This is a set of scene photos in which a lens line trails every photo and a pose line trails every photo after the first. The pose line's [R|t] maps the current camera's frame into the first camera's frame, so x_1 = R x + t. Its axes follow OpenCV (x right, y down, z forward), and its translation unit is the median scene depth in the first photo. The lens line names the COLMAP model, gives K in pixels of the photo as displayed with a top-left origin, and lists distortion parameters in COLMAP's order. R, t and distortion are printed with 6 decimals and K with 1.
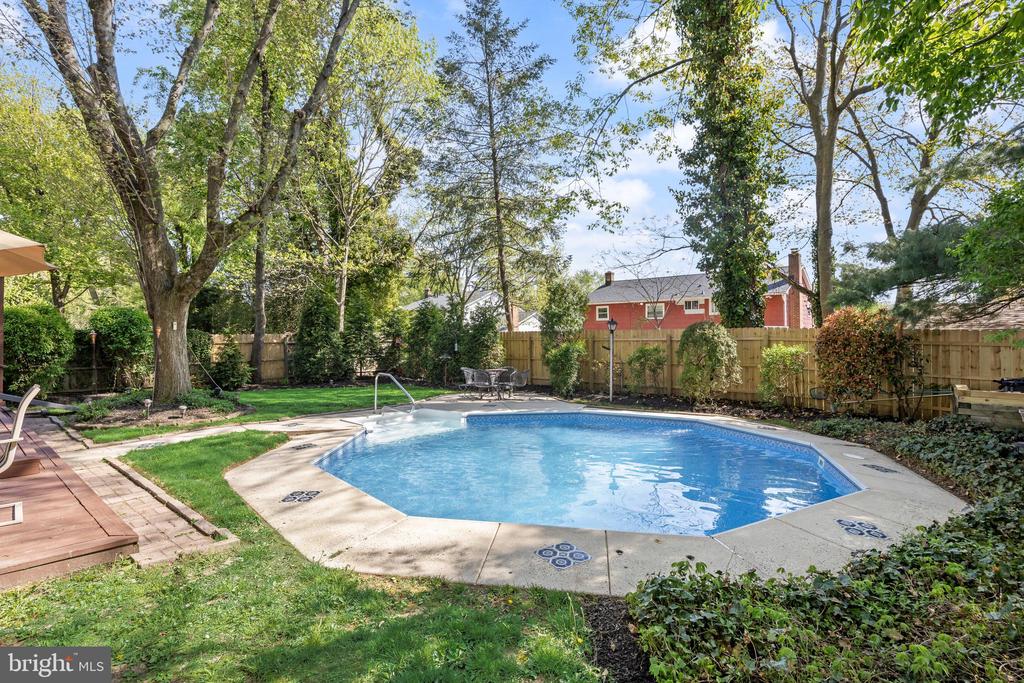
lens RADIAL K [[510.3, 0, 512.0], [0, 510.3, 341.5], [0, 0, 1]] dist [0.000269, -0.000404]
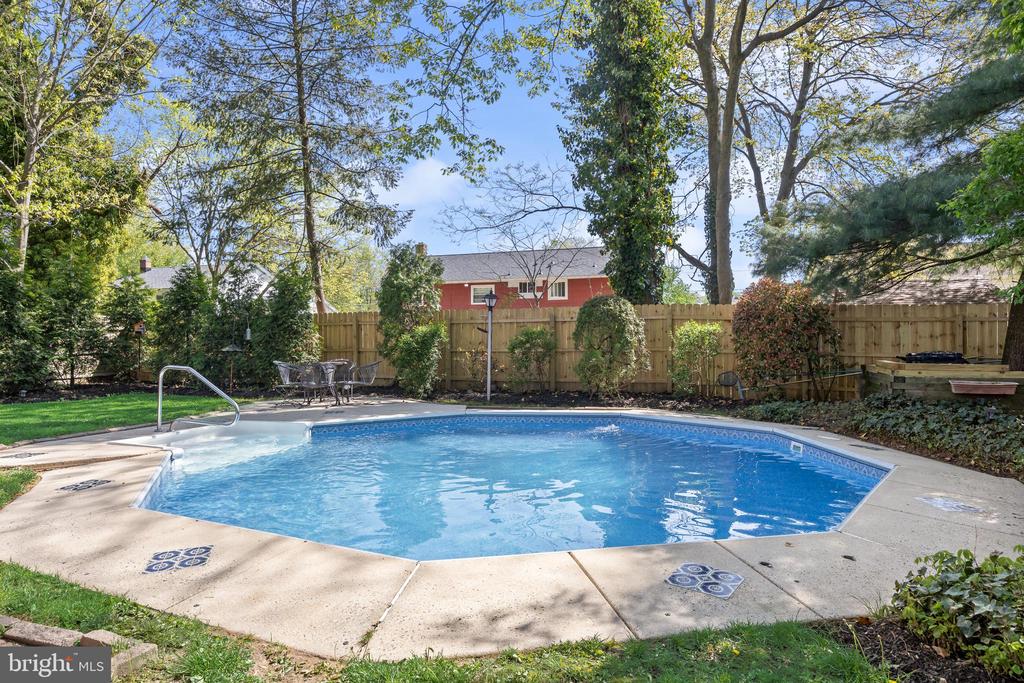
lens RADIAL K [[658.3, 0, 512.0], [0, 658.3, 341.5], [0, 0, 1]] dist [0.001326, -0.002078]
pose [[0.930731, -0.009914, 0.365570, -0.124601], [0.009384, 0.999951, 0.003227, 0.025189], [-0.365584, 0.000427, 0.930778, 0.074006]]
